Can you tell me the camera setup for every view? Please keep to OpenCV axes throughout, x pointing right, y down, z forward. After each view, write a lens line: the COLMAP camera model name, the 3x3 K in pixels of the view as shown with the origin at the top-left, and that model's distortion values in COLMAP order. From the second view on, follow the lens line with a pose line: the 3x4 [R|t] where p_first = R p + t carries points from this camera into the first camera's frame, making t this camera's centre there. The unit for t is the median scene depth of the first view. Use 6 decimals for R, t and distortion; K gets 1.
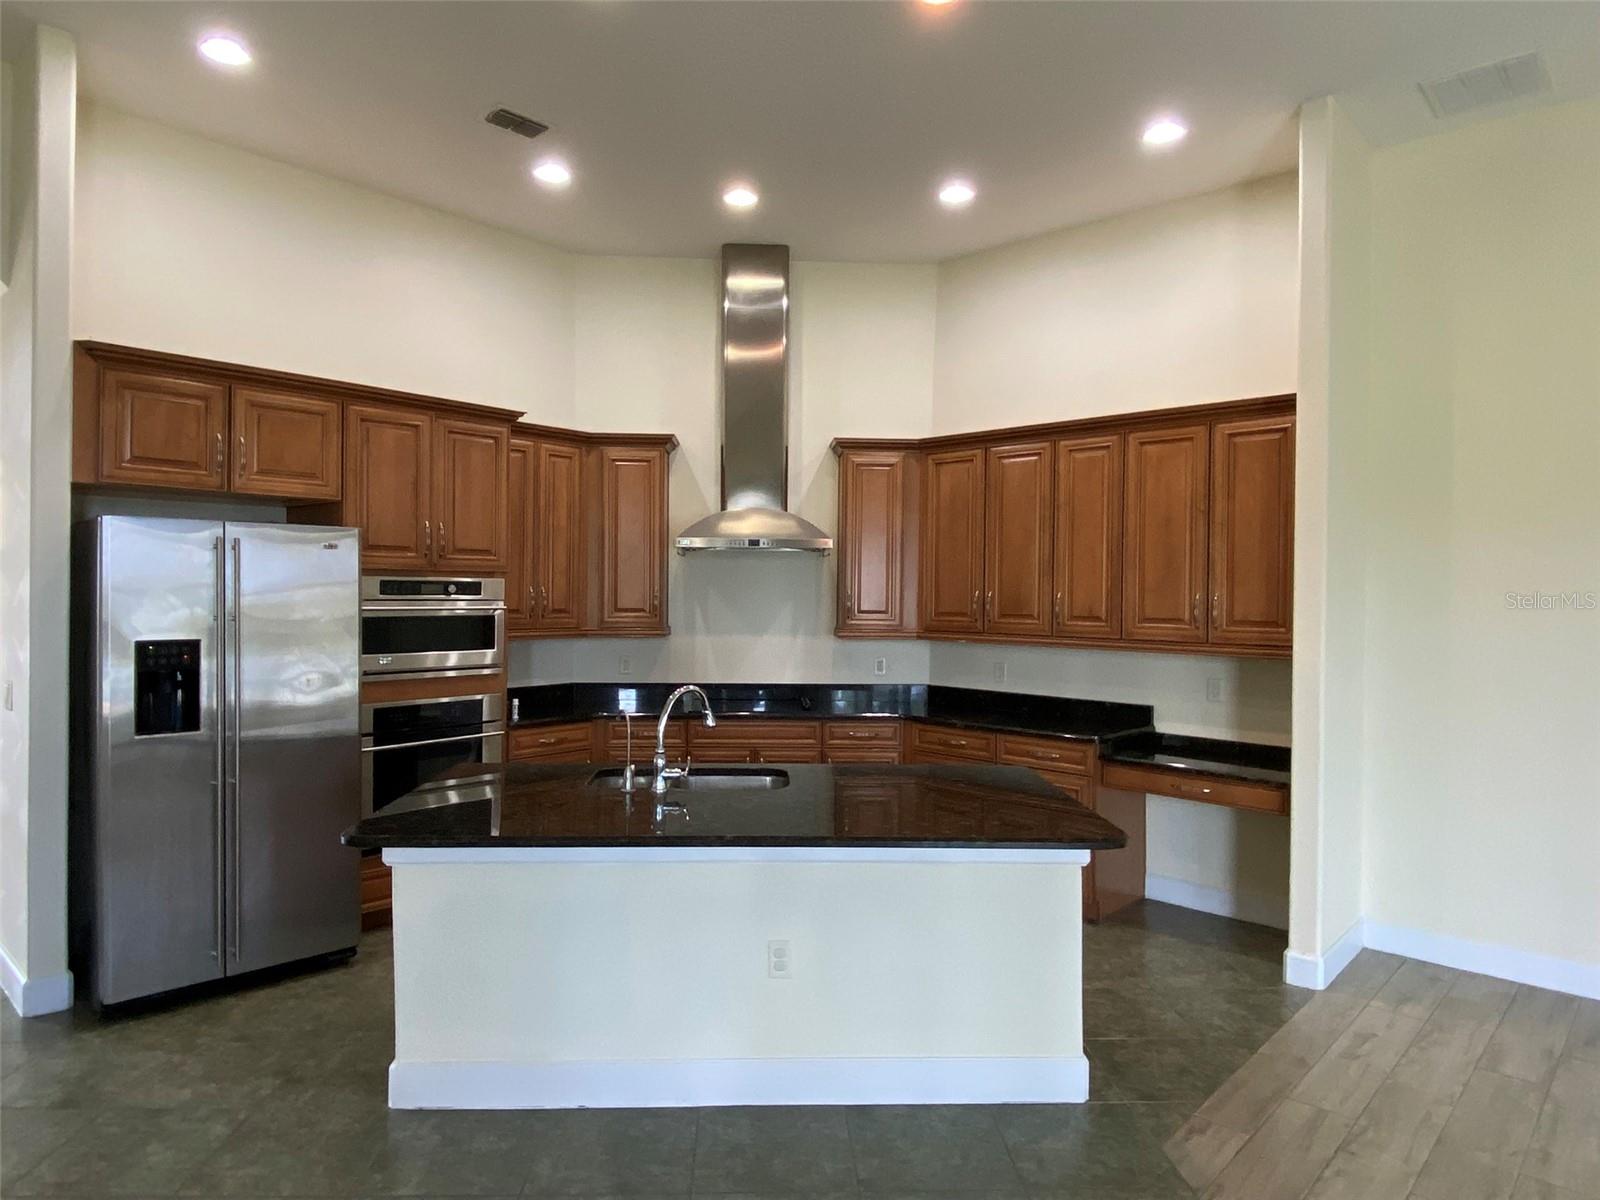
lens RADIAL K [[992.0, 0, 797.9], [0, 992.0, 597.7], [0, 0, 1]] dist [0.019392, -0.020824]
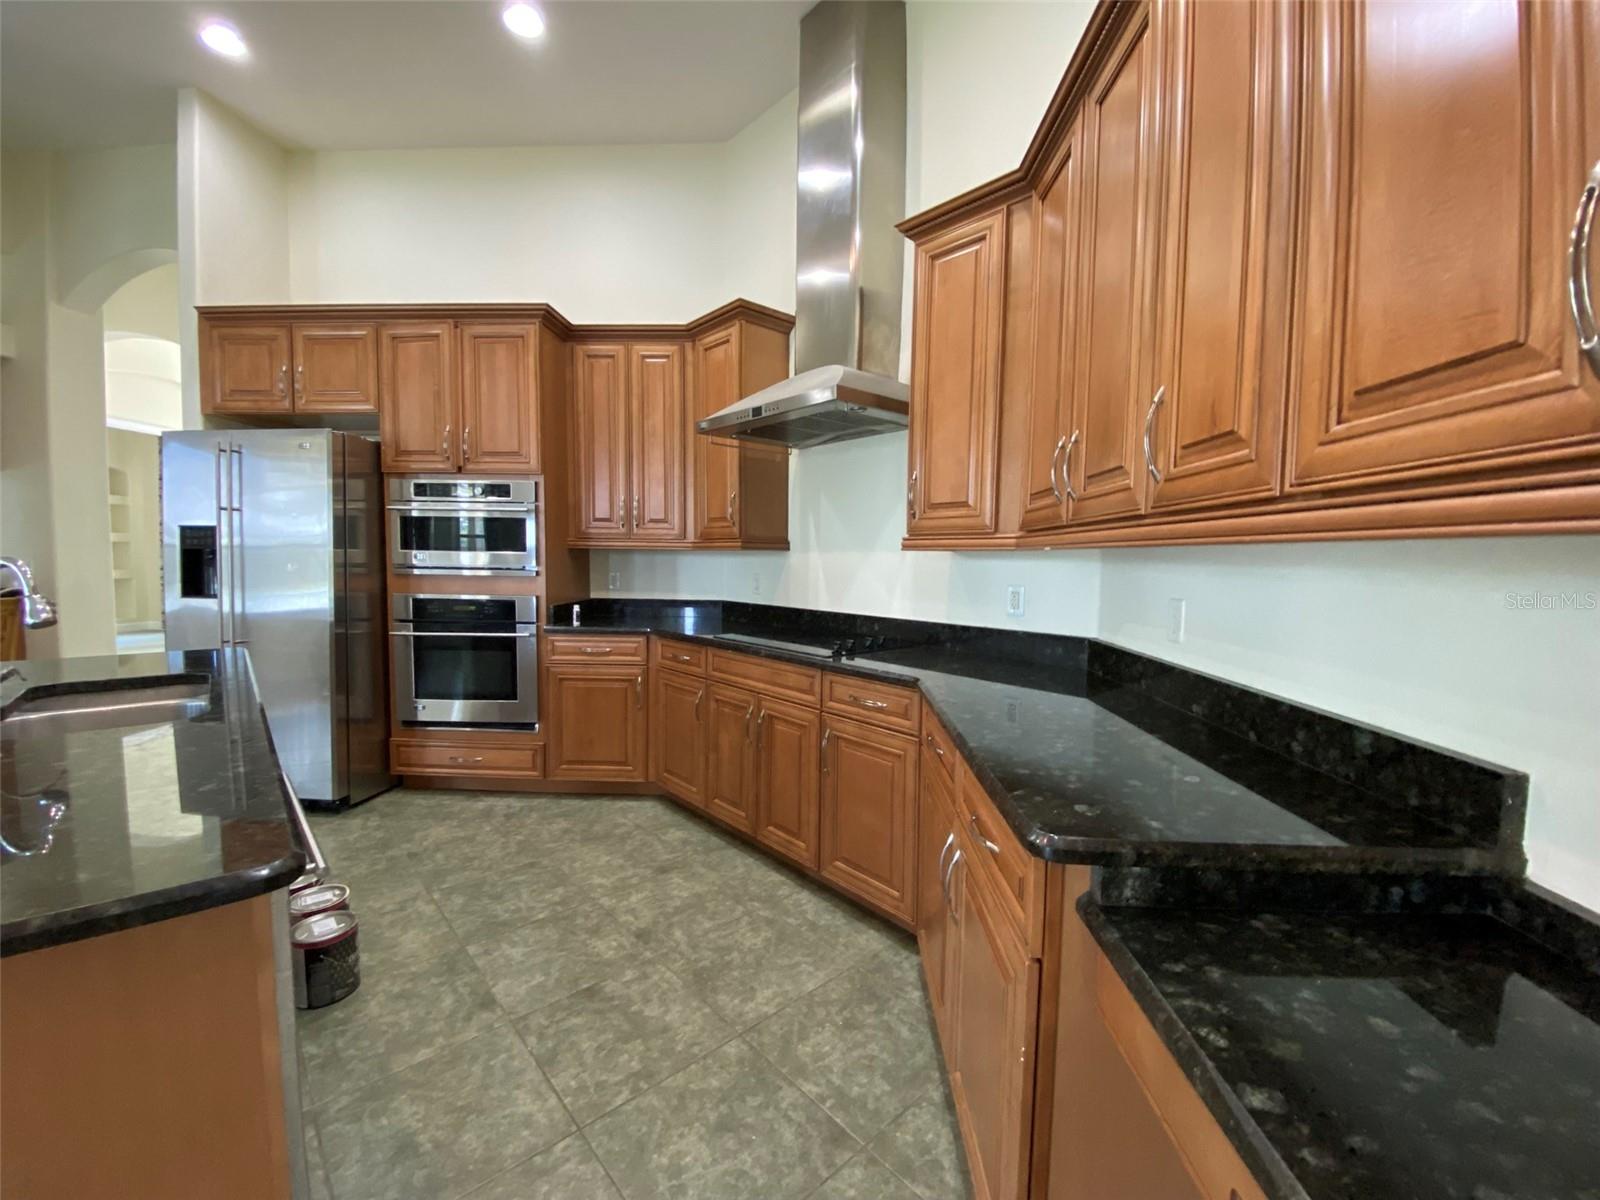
lens RADIAL K [[650.9, 0, 803.3], [0, 650.9, 597.2], [0, 0, 1]] dist [0.018119, -0.018769]
pose [[0.636847, 0.046405, -0.769592, 0.398918], [-0.014390, 0.998729, 0.048314, 0.064269], [0.770856, -0.019694, 0.636705, 0.828486]]
